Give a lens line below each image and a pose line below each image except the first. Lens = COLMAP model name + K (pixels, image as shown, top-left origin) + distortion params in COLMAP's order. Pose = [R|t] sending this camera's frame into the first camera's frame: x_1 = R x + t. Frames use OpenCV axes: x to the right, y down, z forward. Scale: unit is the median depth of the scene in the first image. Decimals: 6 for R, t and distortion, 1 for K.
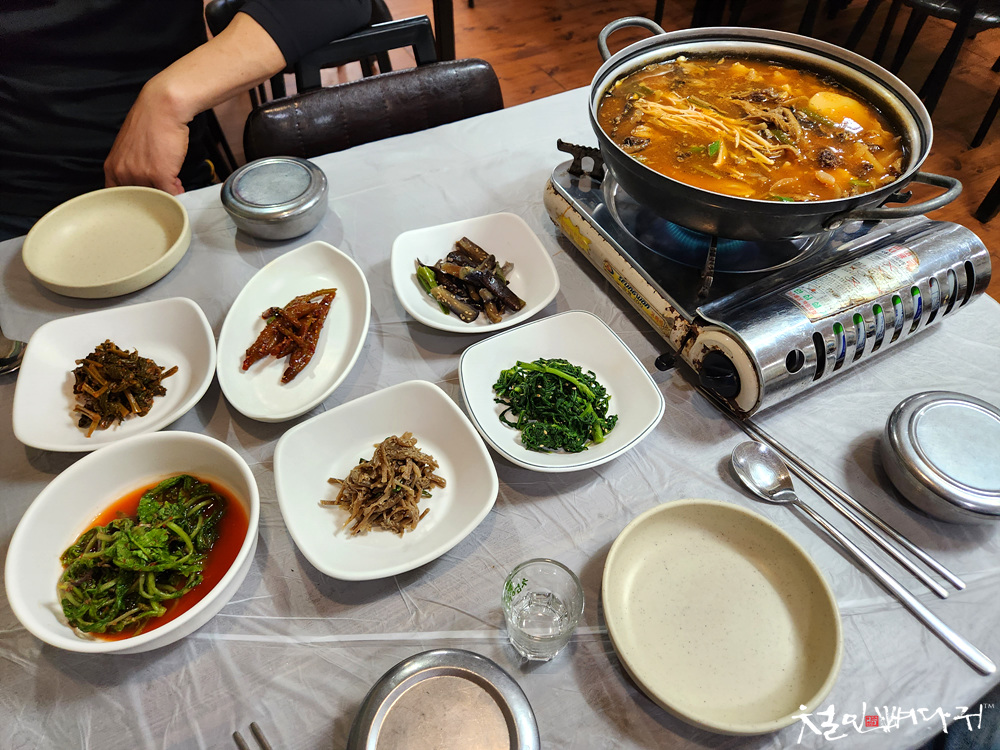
lens RADIAL K [[666.6, 0, 498.5], [0, 666.6, 372.8], [0, 0, 1]] dist [0.002021, 0.000955]
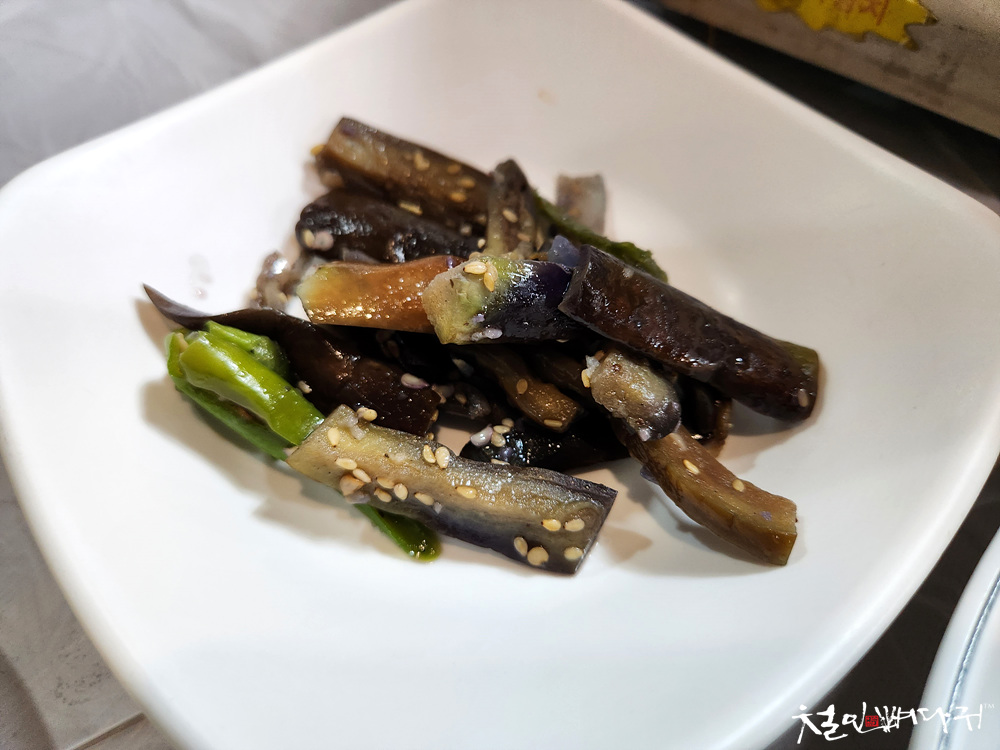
lens RADIAL K [[666.6, 0, 499.9], [0, 666.6, 375.2], [0, 0, 1]] dist [0.002021, 0.000955]
pose [[0.923999, -0.330212, 0.192838, -0.078356], [0.309242, 0.941899, 0.131132, -0.149200], [-0.224935, -0.061532, 0.972429, 0.833087]]
